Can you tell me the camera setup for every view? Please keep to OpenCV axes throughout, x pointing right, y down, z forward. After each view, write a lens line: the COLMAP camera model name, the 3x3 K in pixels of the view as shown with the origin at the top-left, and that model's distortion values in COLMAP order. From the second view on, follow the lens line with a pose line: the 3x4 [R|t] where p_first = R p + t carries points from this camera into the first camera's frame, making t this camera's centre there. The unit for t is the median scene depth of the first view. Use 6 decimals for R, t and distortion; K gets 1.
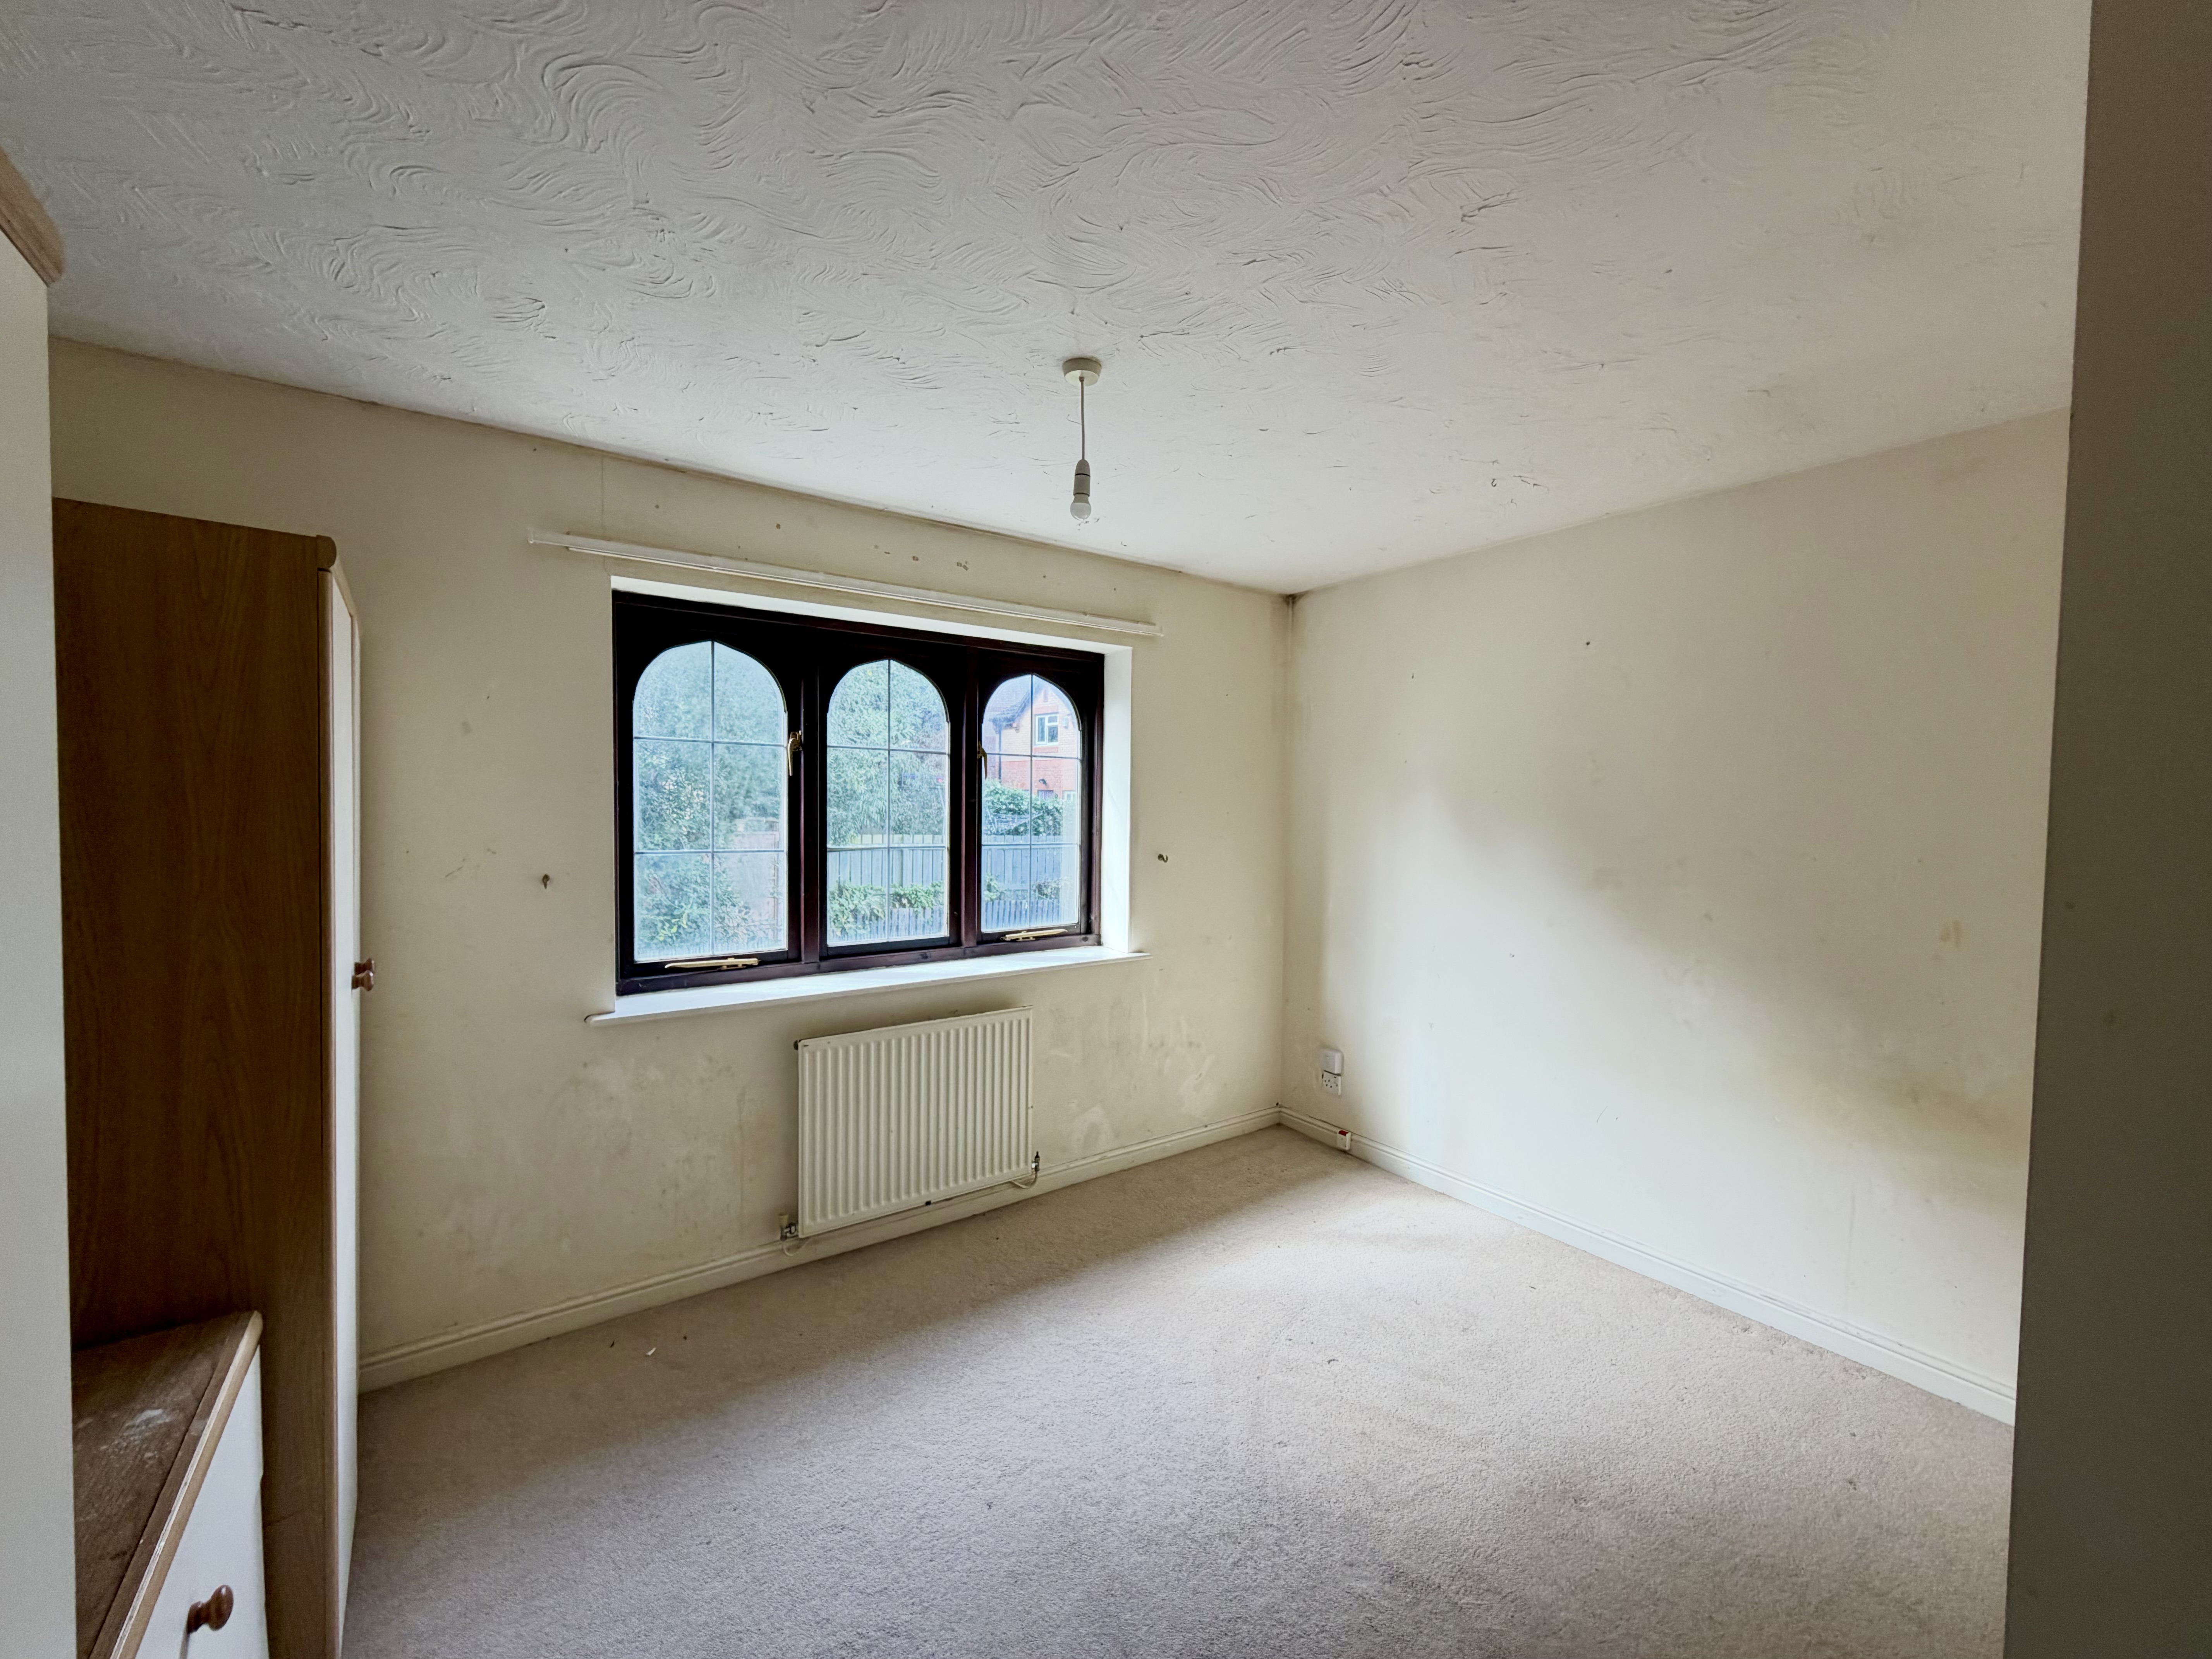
lens RADIAL K [[880.8, 0, 1109.0], [0, 880.8, 831.1], [0, 0, 1]] dist [-0.000384, -0.000009]
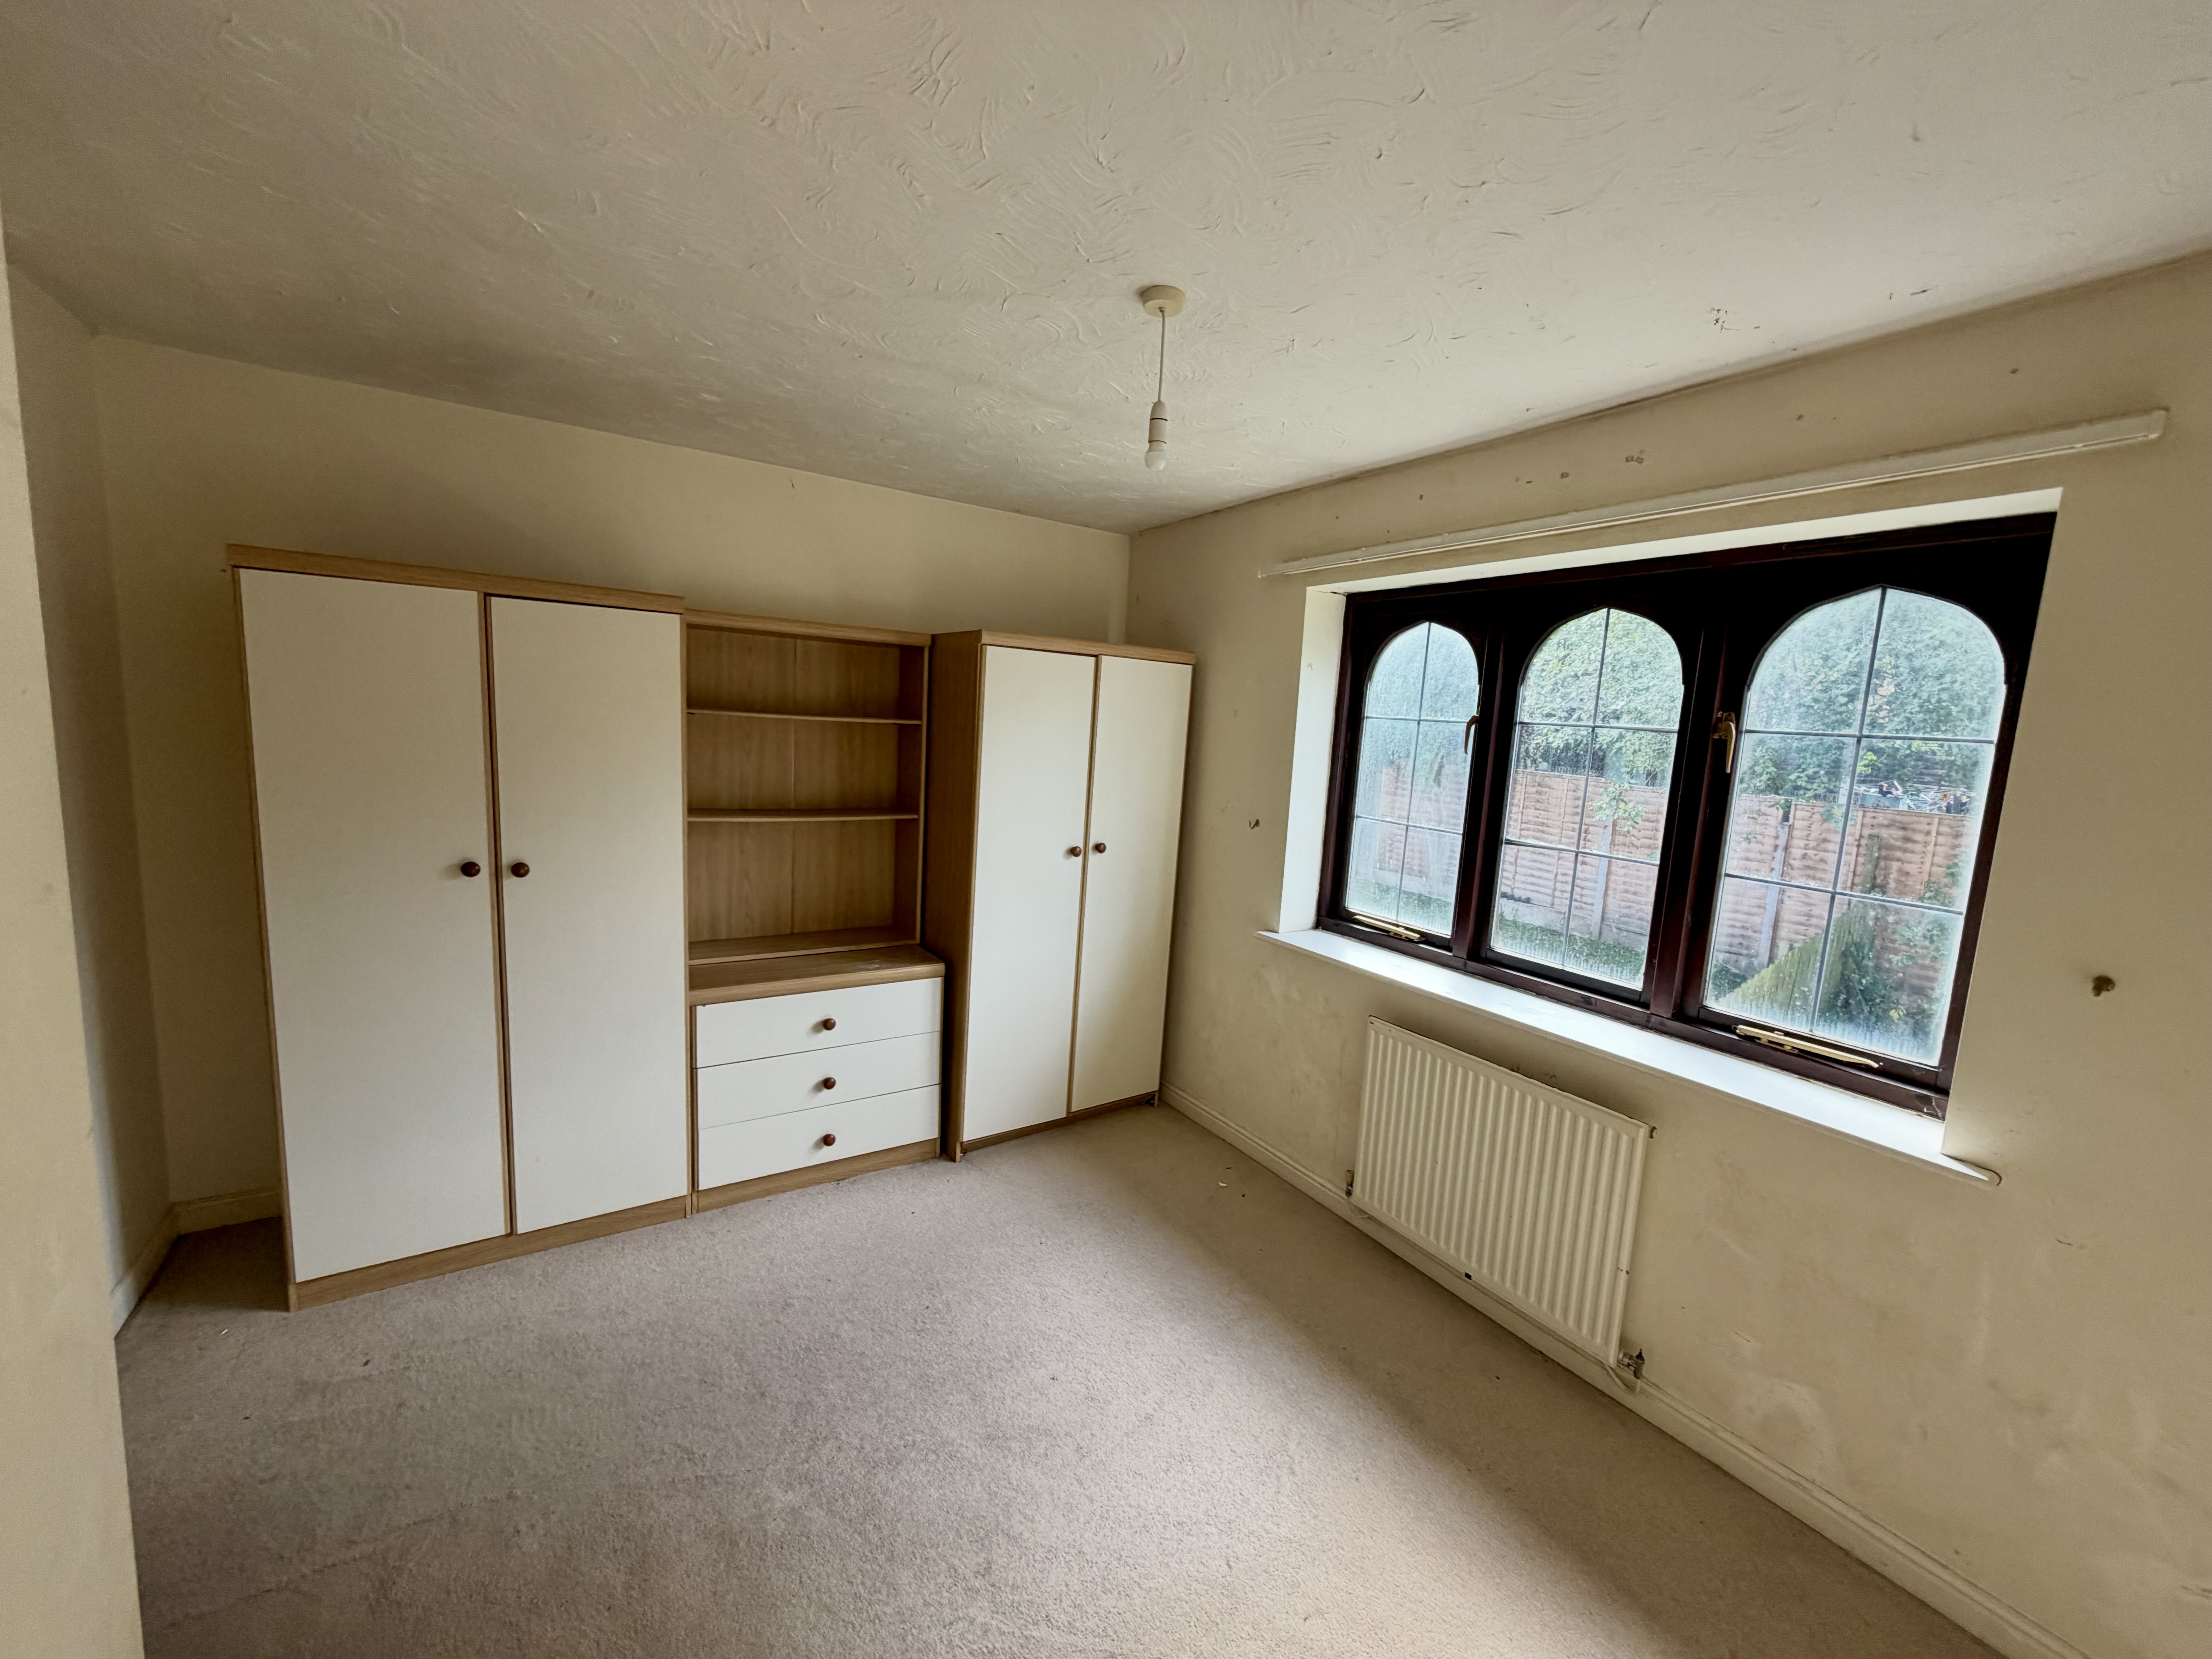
lens RADIAL K [[880.8, 0, 1109.0], [0, 880.8, 831.1], [0, 0, 1]] dist [-0.000384, -0.000009]
pose [[-0.046732, 0.109737, -0.992861, 0.590687], [-0.094046, 0.989049, 0.113742, -0.053231], [0.994470, 0.098690, -0.035900, 0.661963]]
